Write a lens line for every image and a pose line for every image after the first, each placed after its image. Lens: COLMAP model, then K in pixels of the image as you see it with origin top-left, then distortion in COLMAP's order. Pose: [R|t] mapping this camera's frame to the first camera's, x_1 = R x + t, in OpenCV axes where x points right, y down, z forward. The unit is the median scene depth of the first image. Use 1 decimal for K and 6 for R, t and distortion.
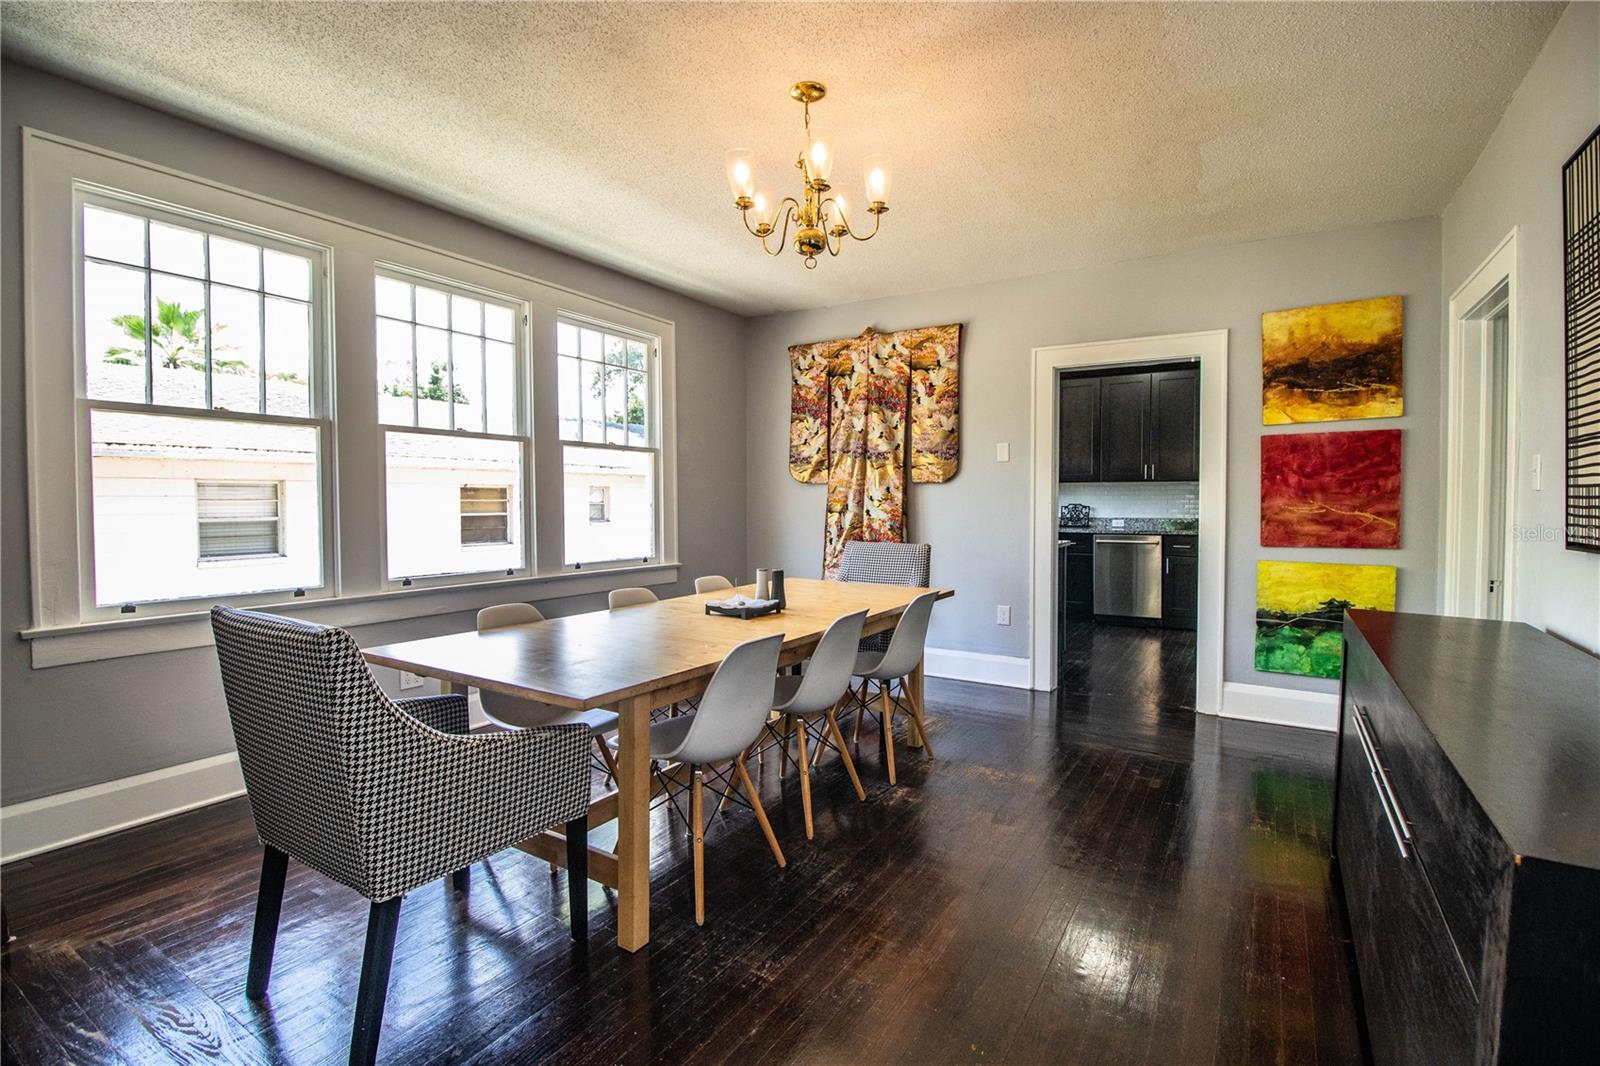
lens RADIAL K [[743.1, 0, 798.5], [0, 743.1, 526.9], [0, 0, 1]] dist [-0.006164, -0.005529]
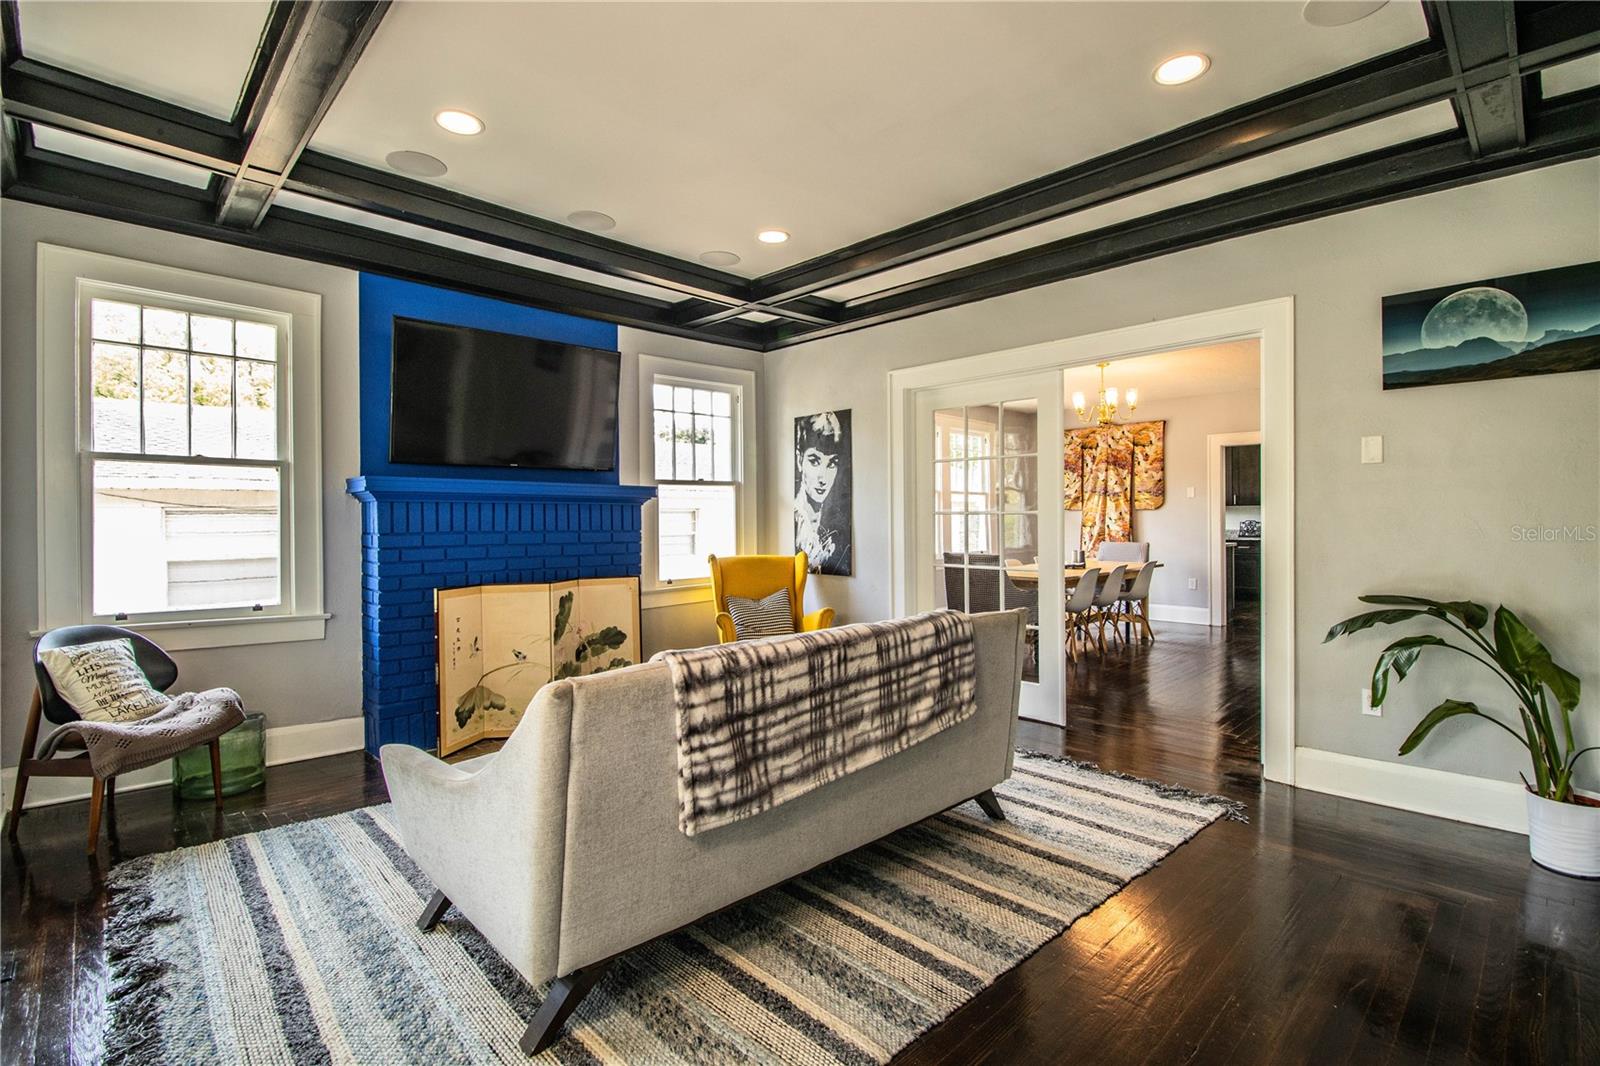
lens RADIAL K [[743.1, 0, 795.8], [0, 743.1, 528.7], [0, 0, 1]] dist [-0.006164, -0.005529]
pose [[0.971504, -0.005482, -0.236961, -0.213965], [-0.000032, 0.999729, -0.023261, 0.027396], [0.237024, 0.022606, 0.971241, -0.905416]]
